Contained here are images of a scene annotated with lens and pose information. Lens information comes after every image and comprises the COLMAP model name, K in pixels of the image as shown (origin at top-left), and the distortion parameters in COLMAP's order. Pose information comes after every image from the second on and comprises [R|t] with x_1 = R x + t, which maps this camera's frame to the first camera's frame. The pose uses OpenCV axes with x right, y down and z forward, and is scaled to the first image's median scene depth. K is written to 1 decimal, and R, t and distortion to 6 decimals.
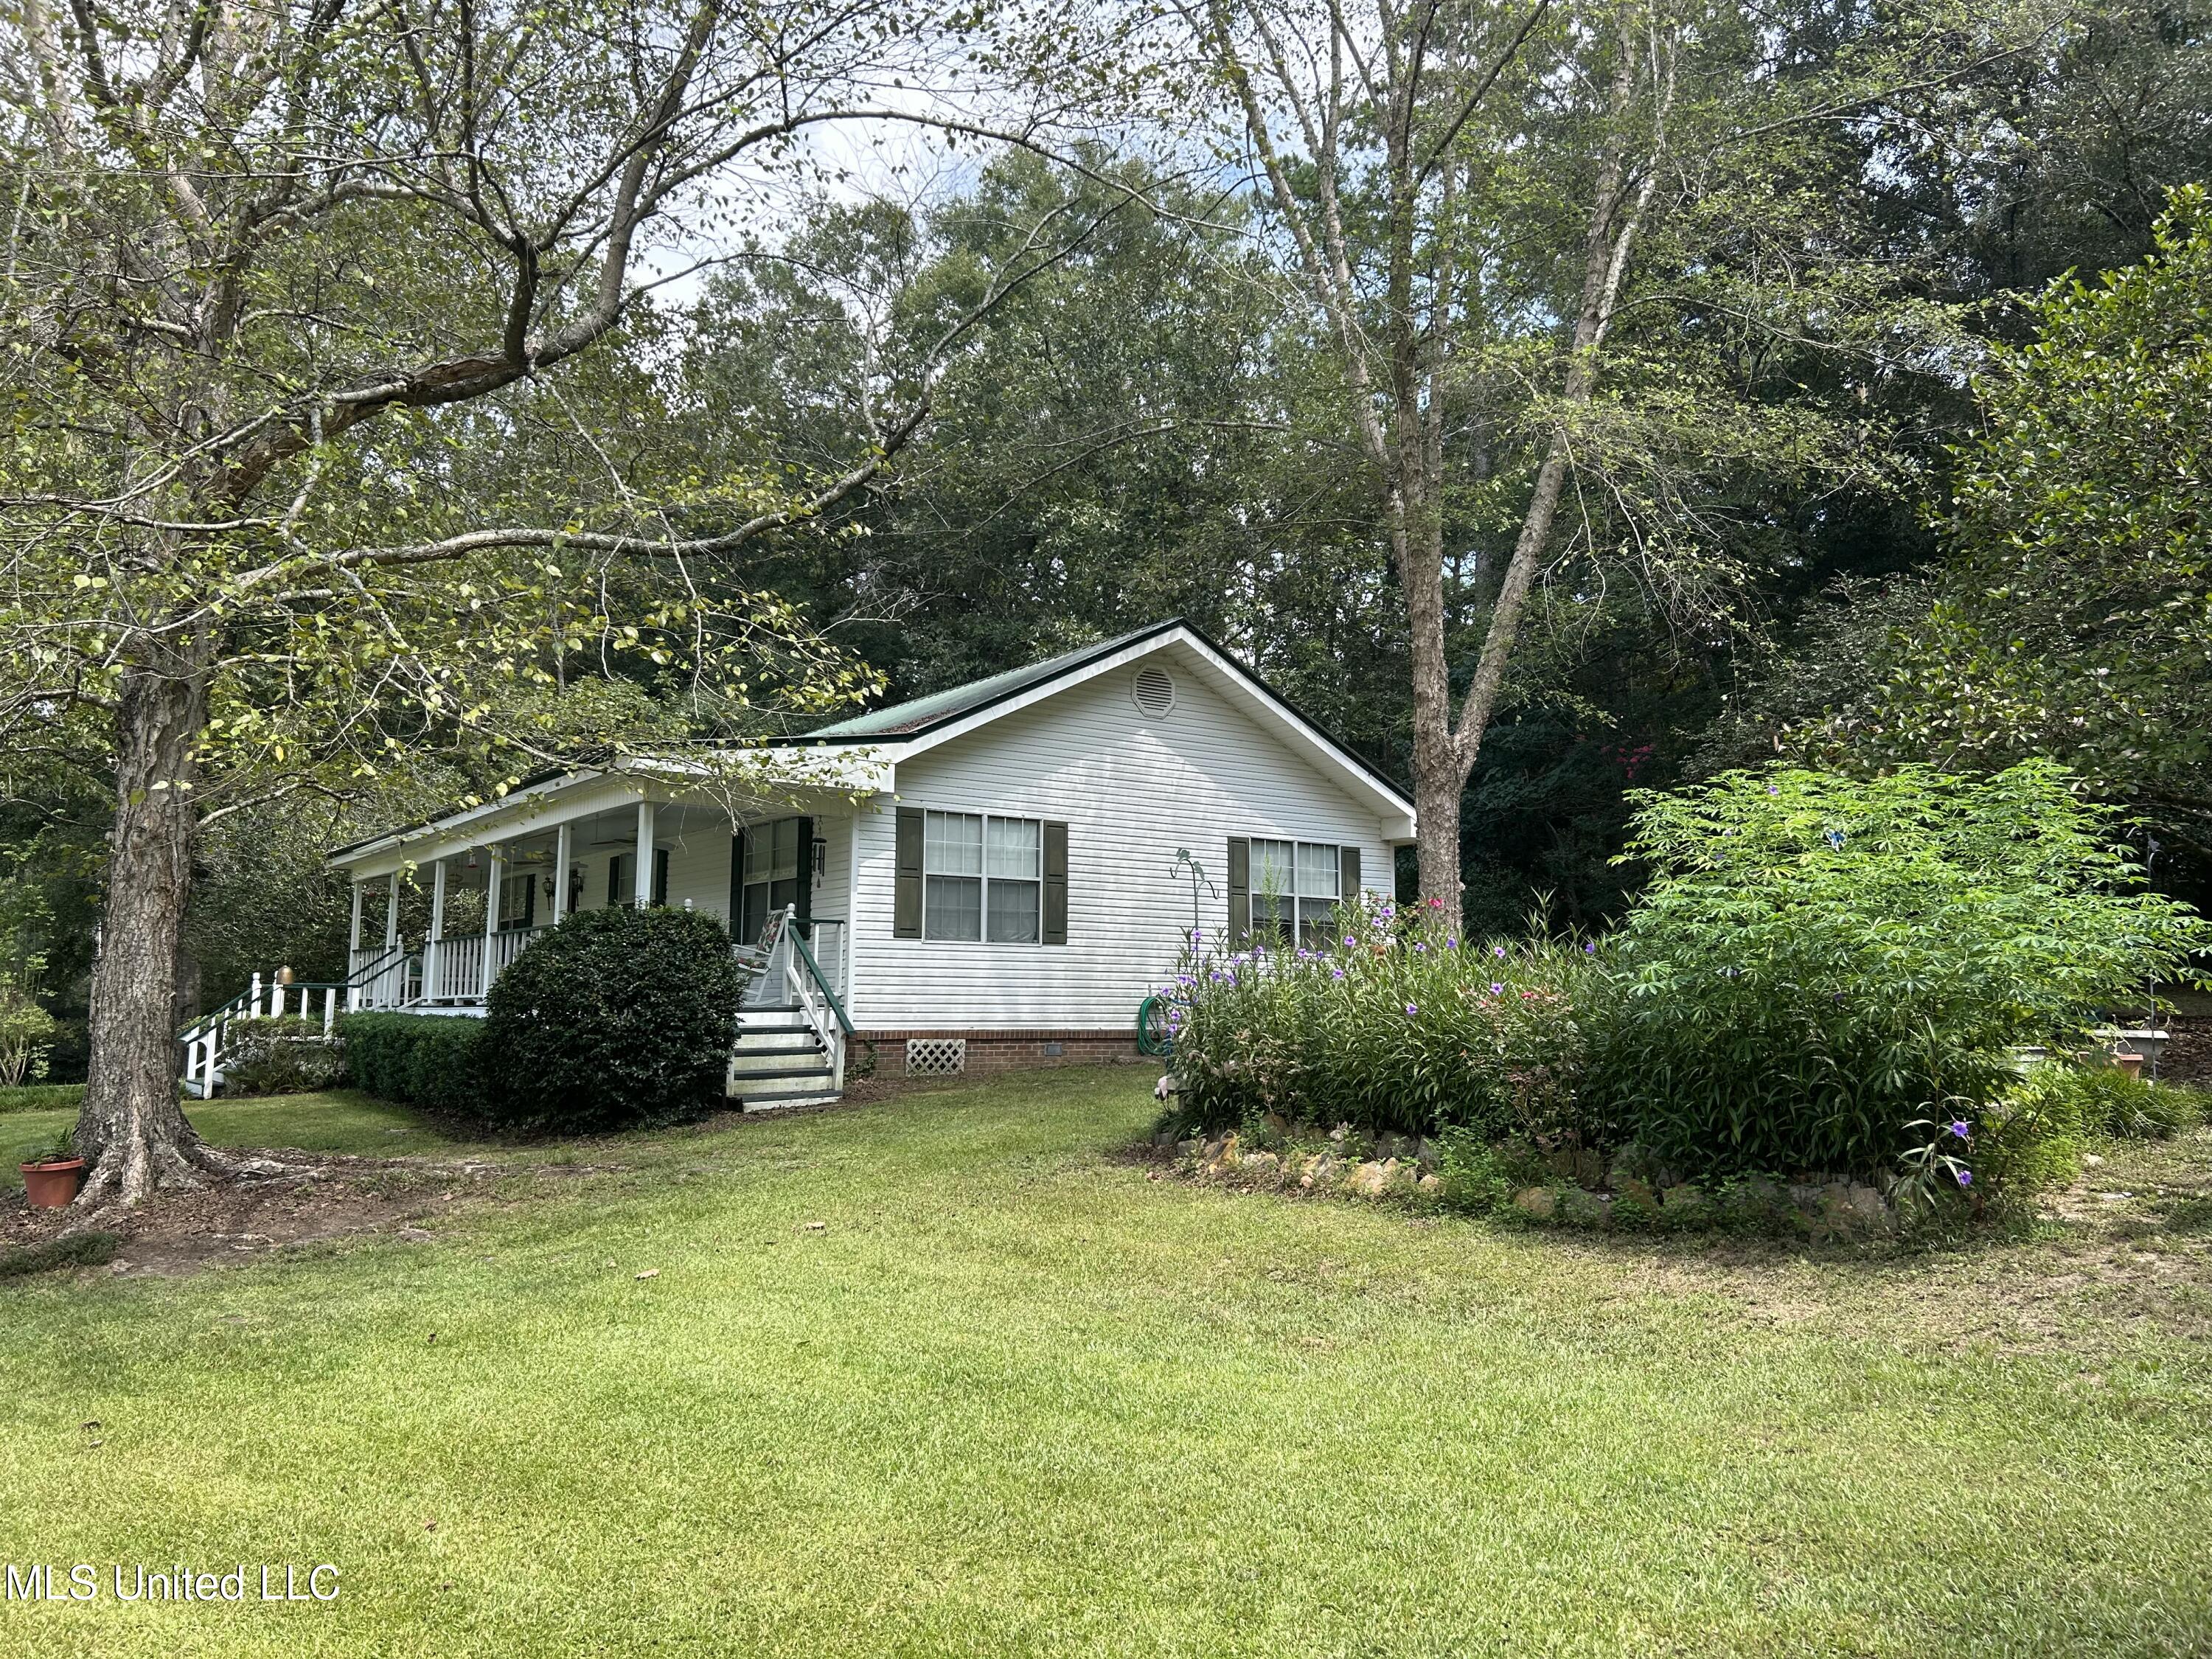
lens RADIAL K [[1684.4, 0, 1138.4], [0, 1684.4, 827.2], [0, 0, 1]] dist [0.038819, -0.046746]
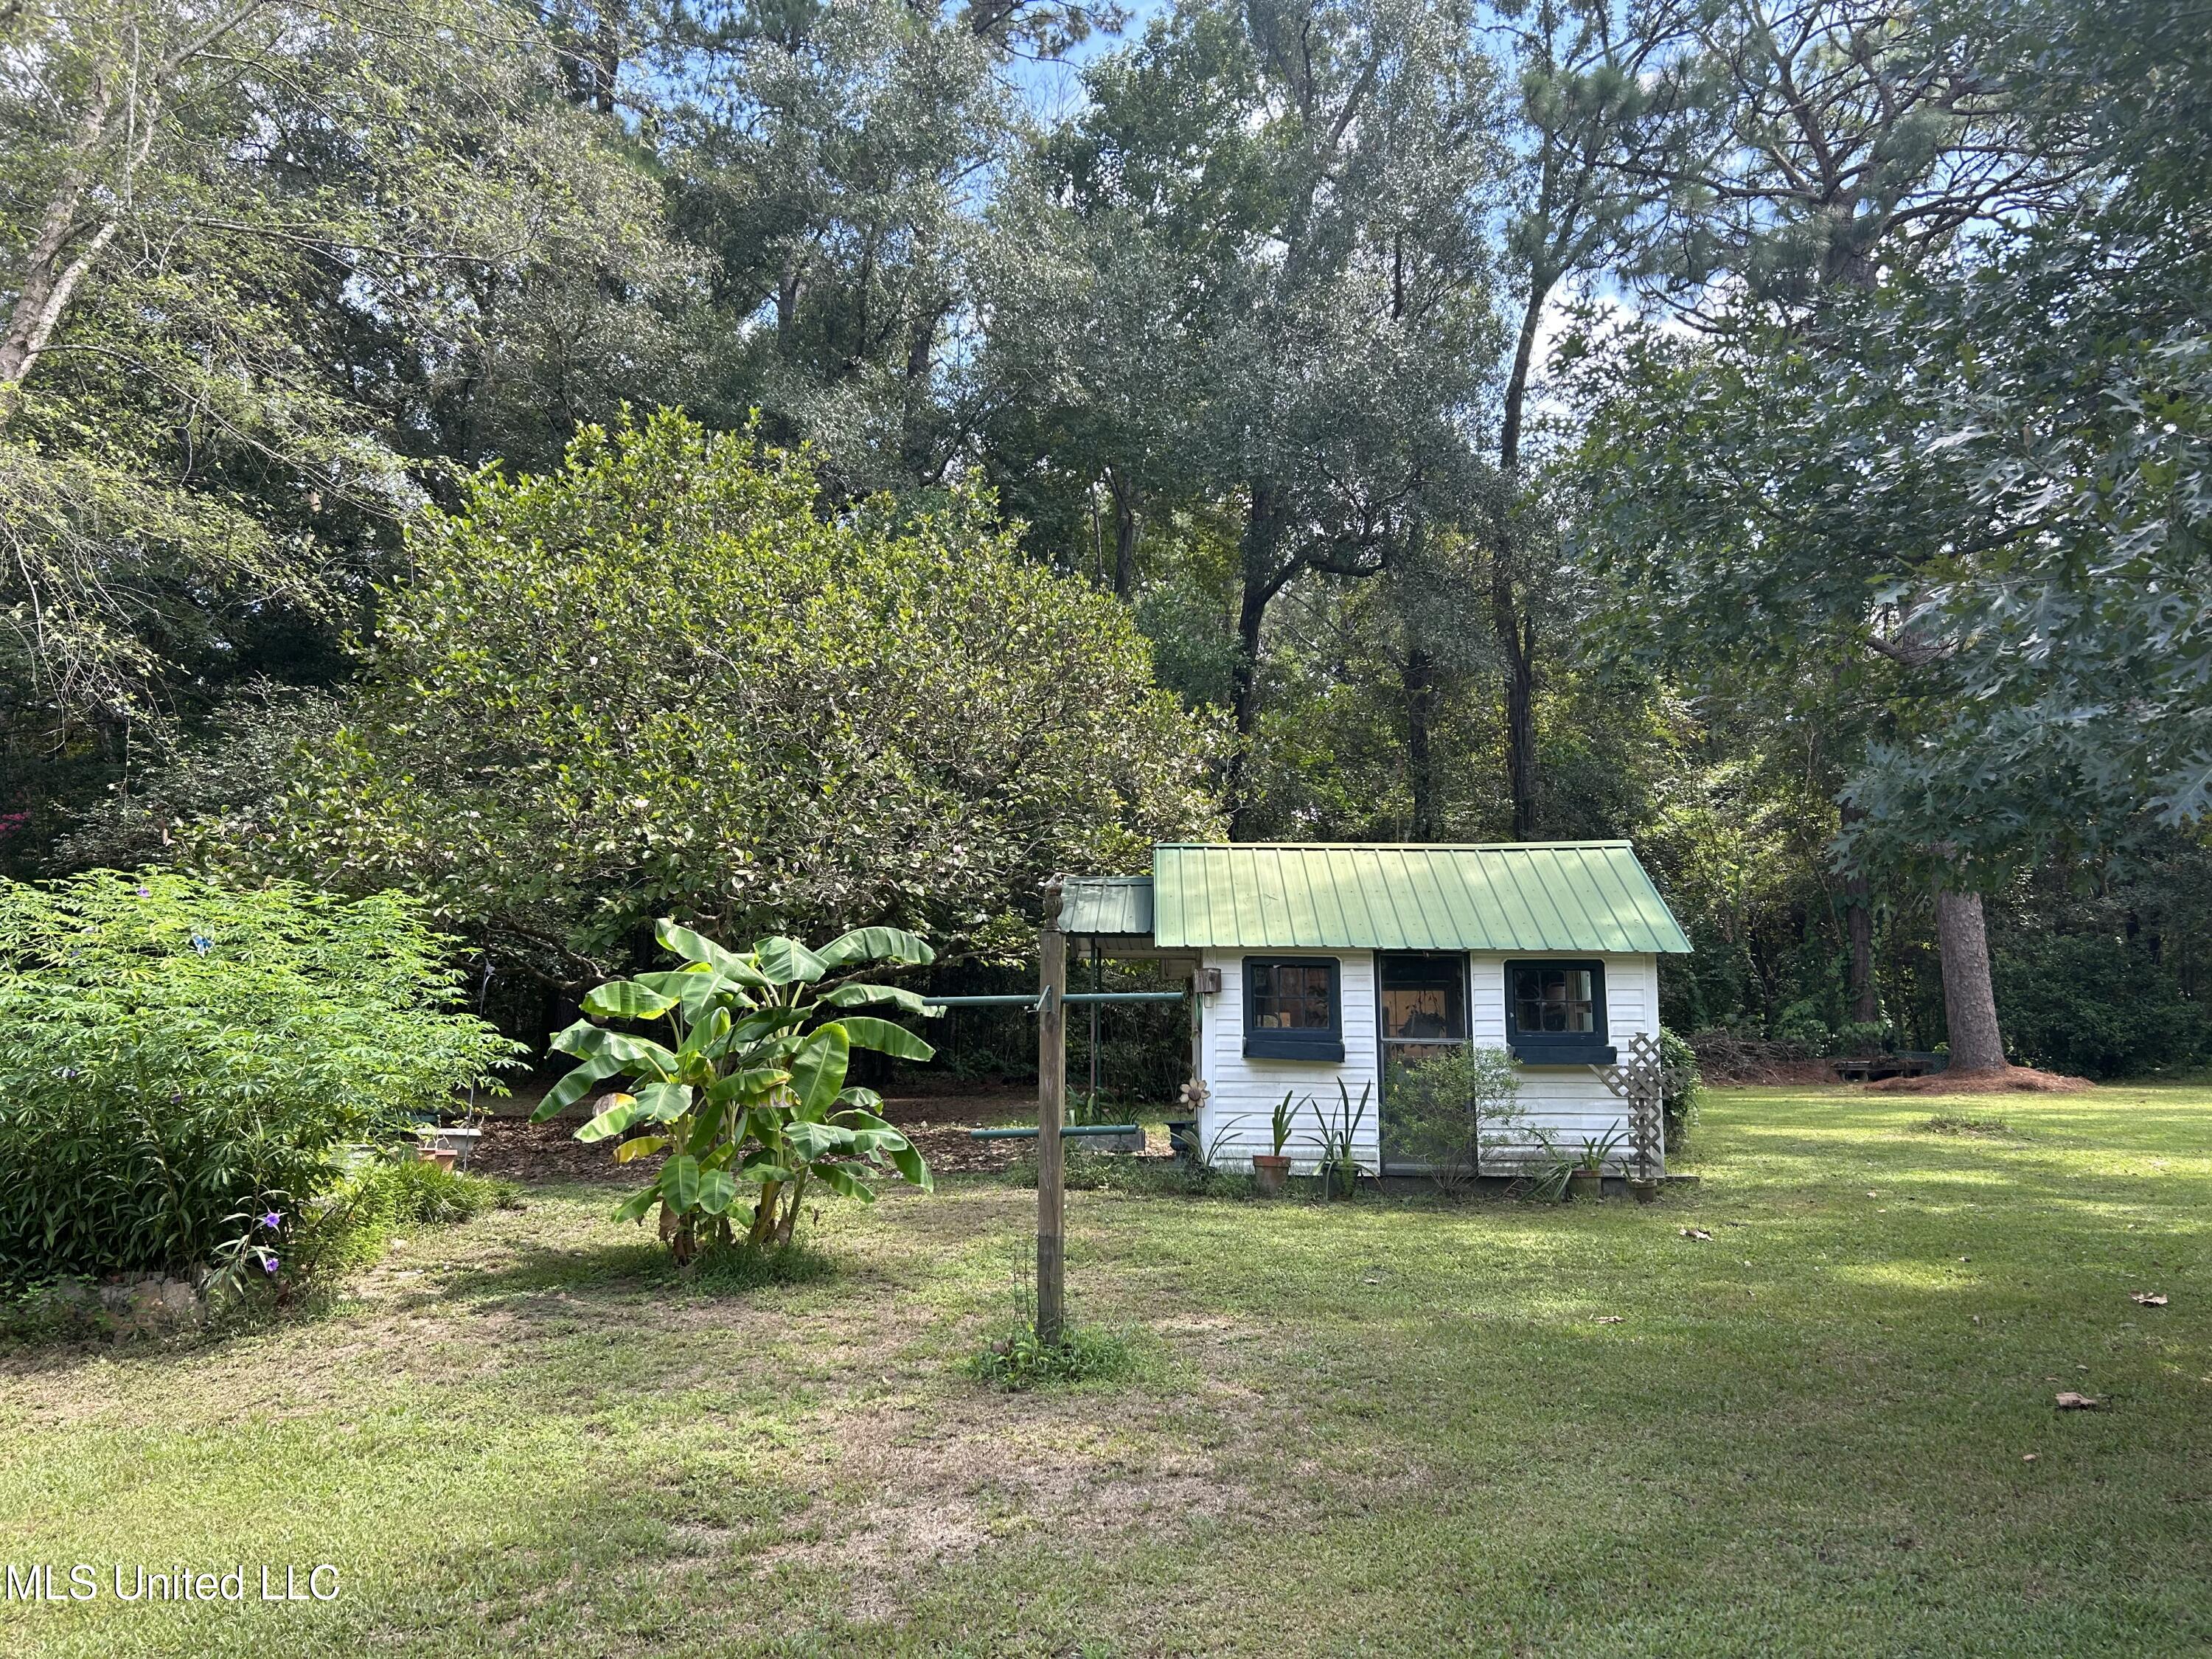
lens RADIAL K [[1684.4, 0, 1138.4], [0, 1684.4, 827.2], [0, 0, 1]] dist [0.038819, -0.046746]
pose [[0.635008, 0.130492, 0.761405, -0.026316], [-0.086351, 0.991443, -0.097901, -0.013046], [-0.767665, -0.003581, 0.640842, -0.111589]]
